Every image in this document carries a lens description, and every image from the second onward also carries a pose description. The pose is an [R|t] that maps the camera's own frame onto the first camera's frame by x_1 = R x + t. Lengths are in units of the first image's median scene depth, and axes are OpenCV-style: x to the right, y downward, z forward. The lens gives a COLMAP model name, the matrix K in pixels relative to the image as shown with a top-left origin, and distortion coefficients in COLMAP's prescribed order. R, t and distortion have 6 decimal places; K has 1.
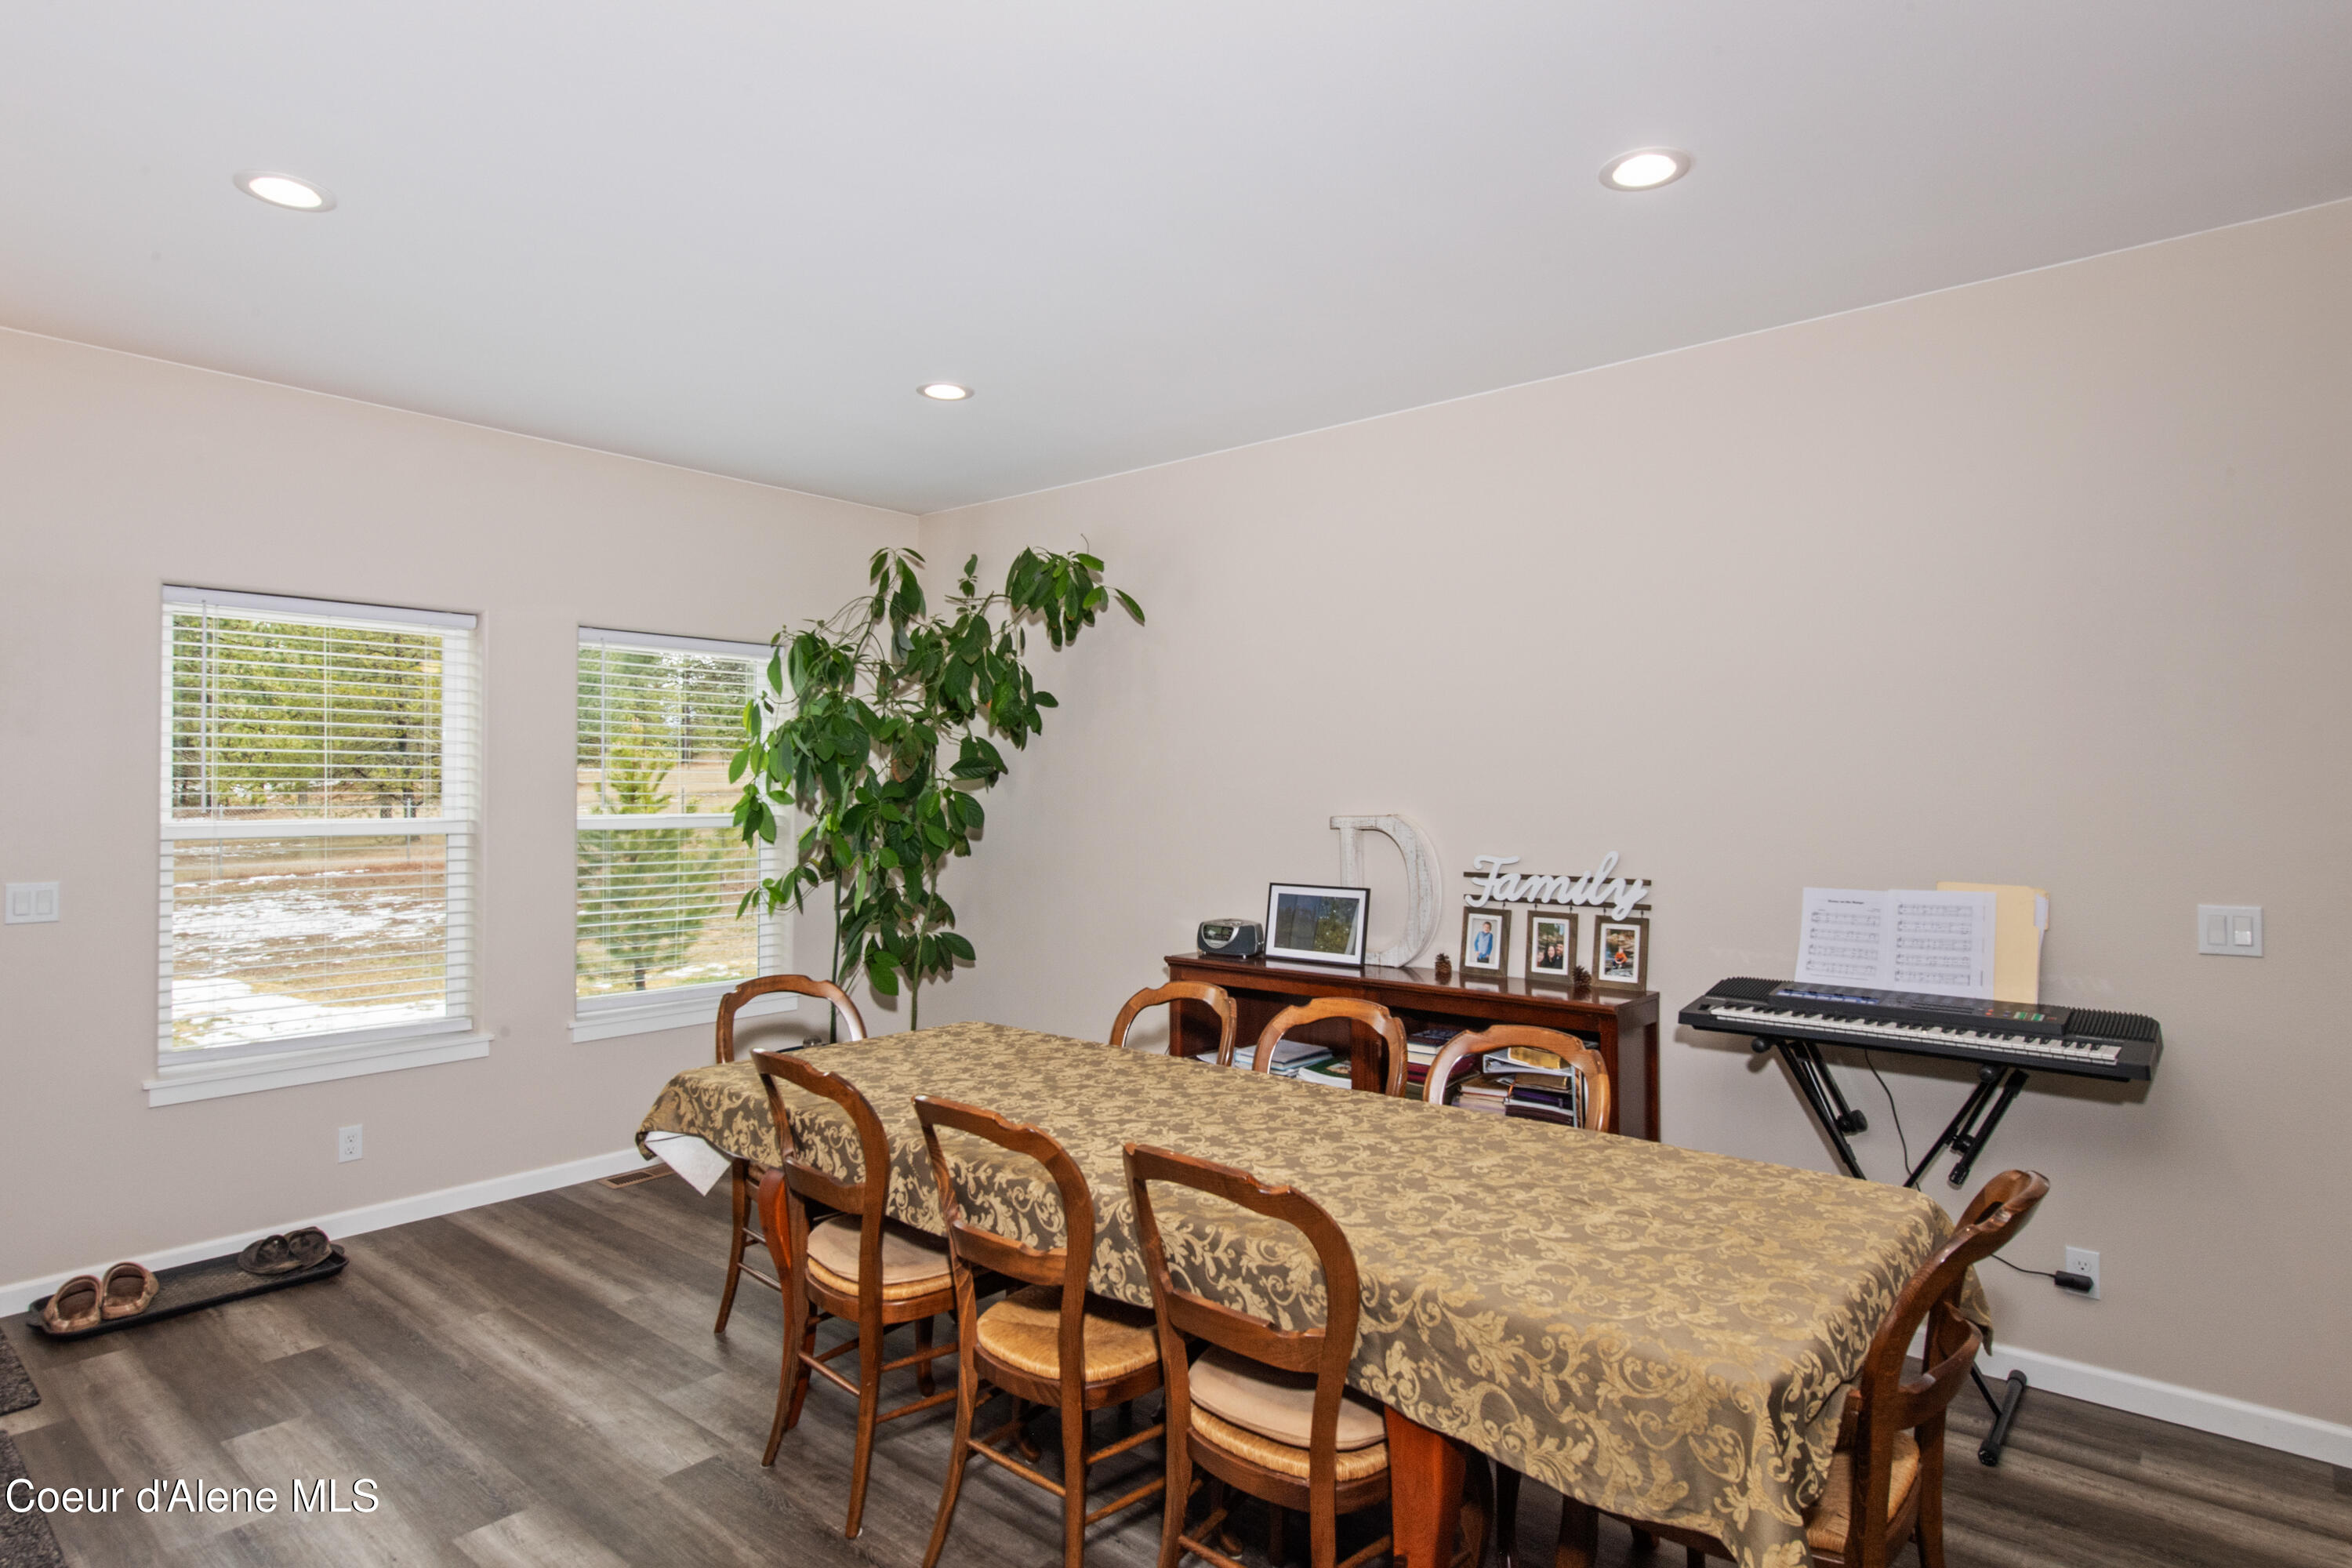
lens RADIAL K [[1264.6, 0, 1198.8], [0, 1264.6, 830.6], [0, 0, 1]] dist [0.004587, 0.000399]
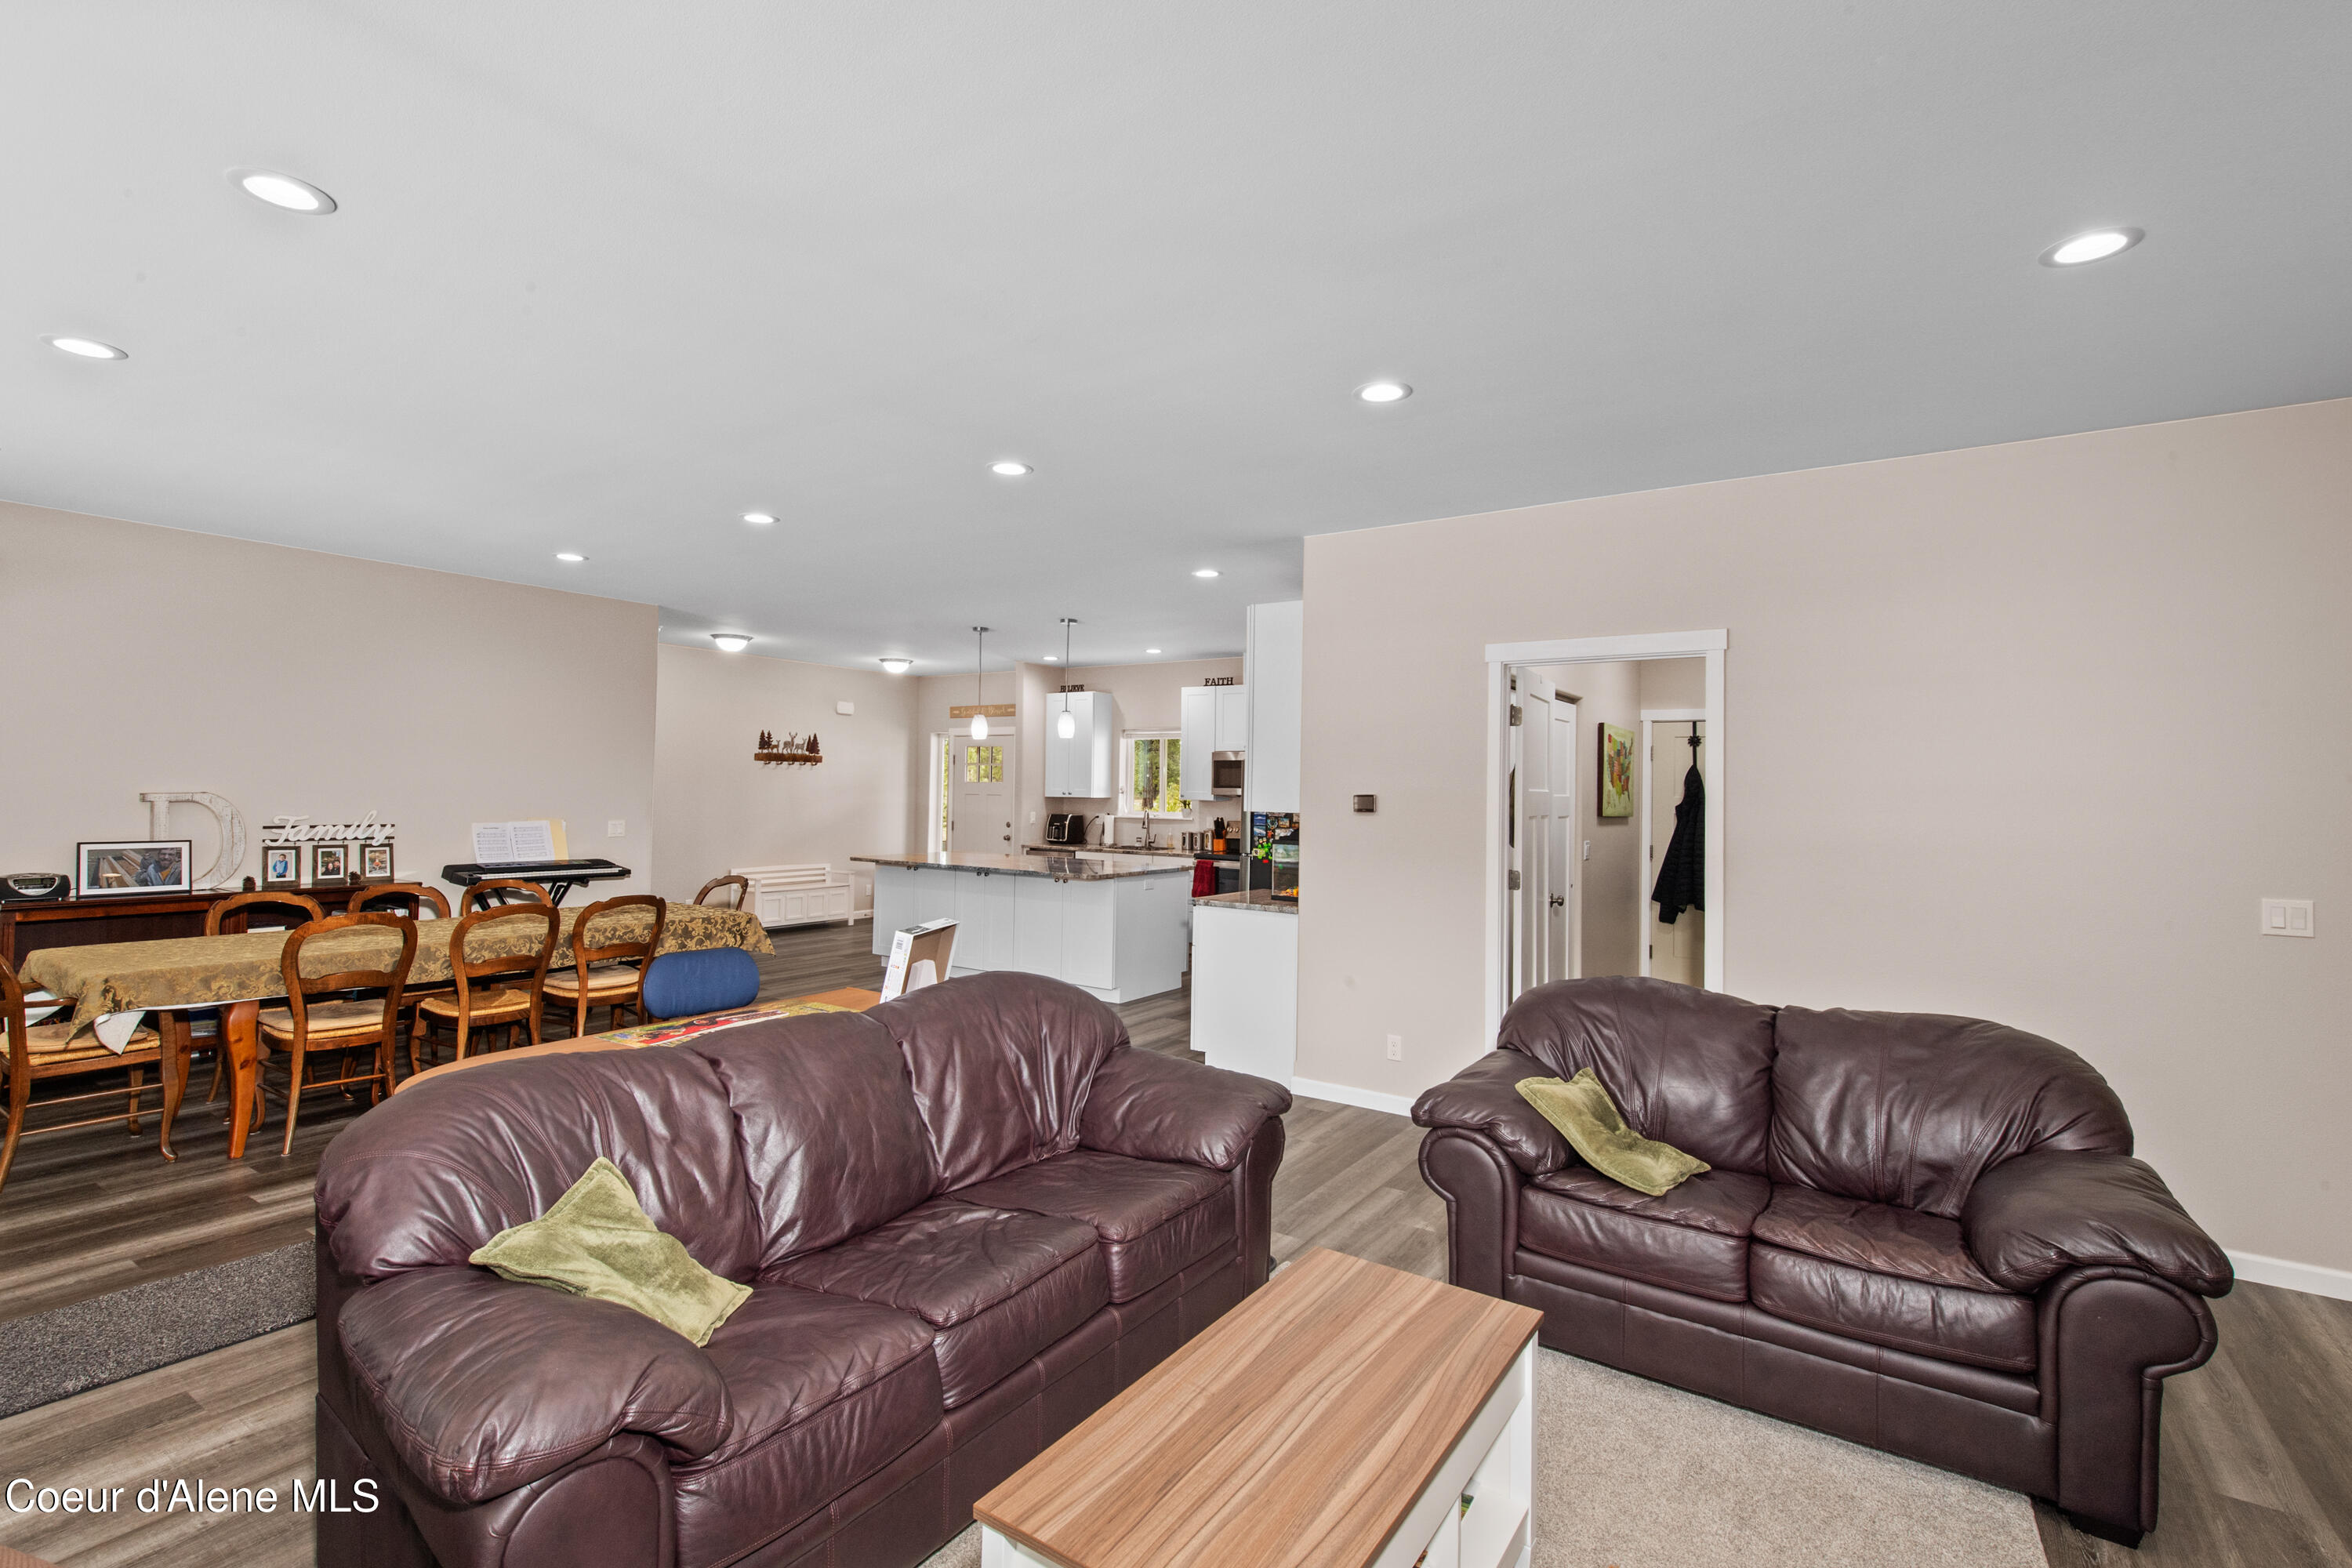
lens RADIAL K [[1039.9, 0, 1182.2], [0, 1039.9, 778.6], [0, 0, 1]] dist [0.004251, -0.001081]
pose [[-0.105348, 0.009113, 0.994394, -1.347528], [0.012144, 0.999895, -0.007877, -0.004975], [-0.994361, 0.011247, -0.105447, -0.070325]]
